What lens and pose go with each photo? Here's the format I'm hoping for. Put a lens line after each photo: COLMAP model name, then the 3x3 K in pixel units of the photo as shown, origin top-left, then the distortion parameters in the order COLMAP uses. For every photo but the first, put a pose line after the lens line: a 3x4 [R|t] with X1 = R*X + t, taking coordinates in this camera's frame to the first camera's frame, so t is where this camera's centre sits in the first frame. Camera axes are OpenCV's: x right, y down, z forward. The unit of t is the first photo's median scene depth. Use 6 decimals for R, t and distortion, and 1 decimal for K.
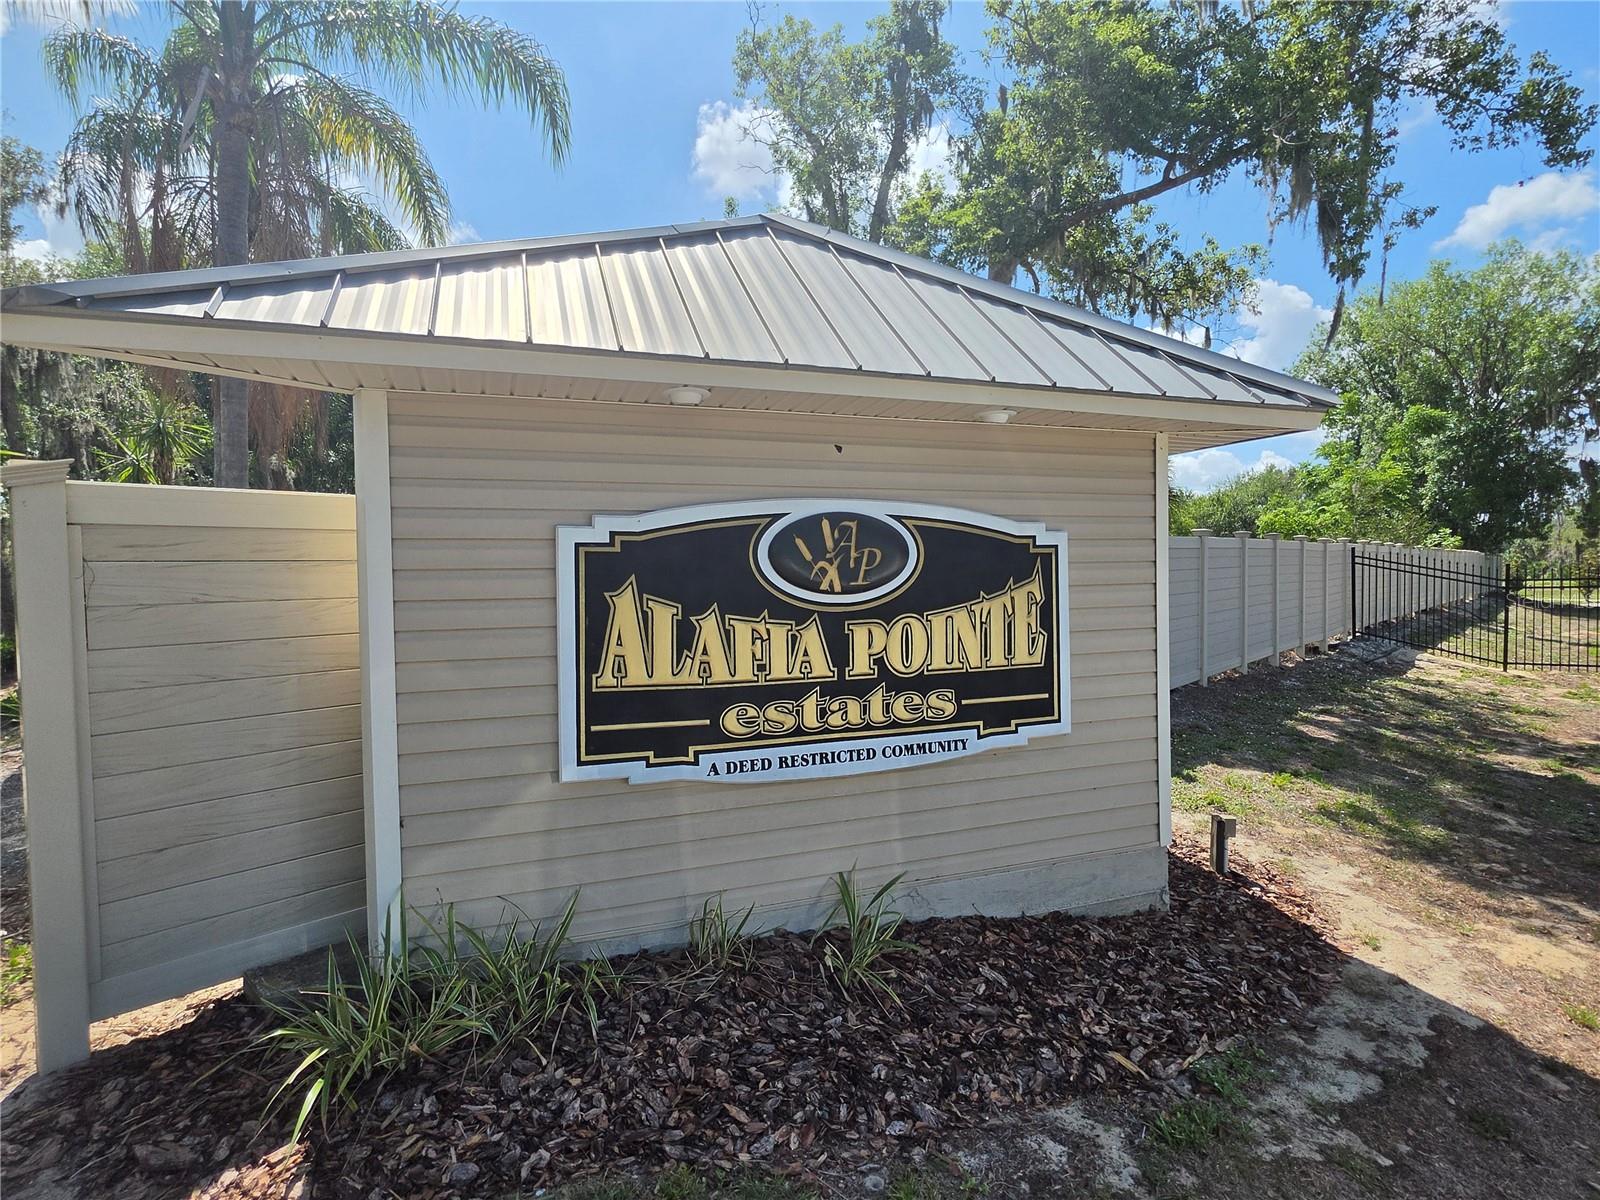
lens RADIAL K [[805.2, 0, 819.4], [0, 805.2, 585.7], [0, 0, 1]] dist [-0.010592, 0.002379]
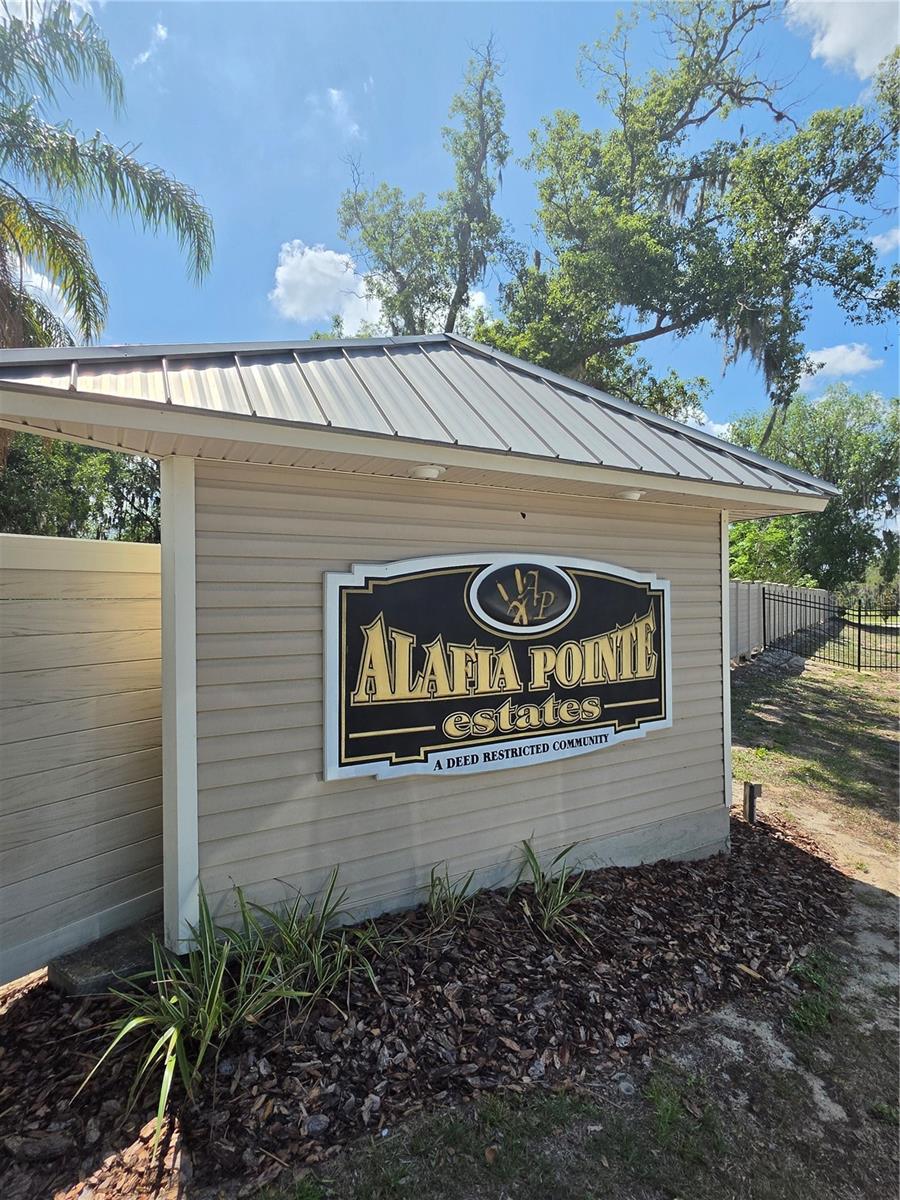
lens RADIAL K [[603.9, 0, 452.2], [0, 603.9, 594.7], [0, 0, 1]] dist [-0.010592, 0.002379]
pose [[0.987189, 0.009002, 0.159299, -0.253465], [-0.005053, 0.999670, -0.025176, -0.015806], [-0.159473, 0.024049, 0.986909, 0.049679]]
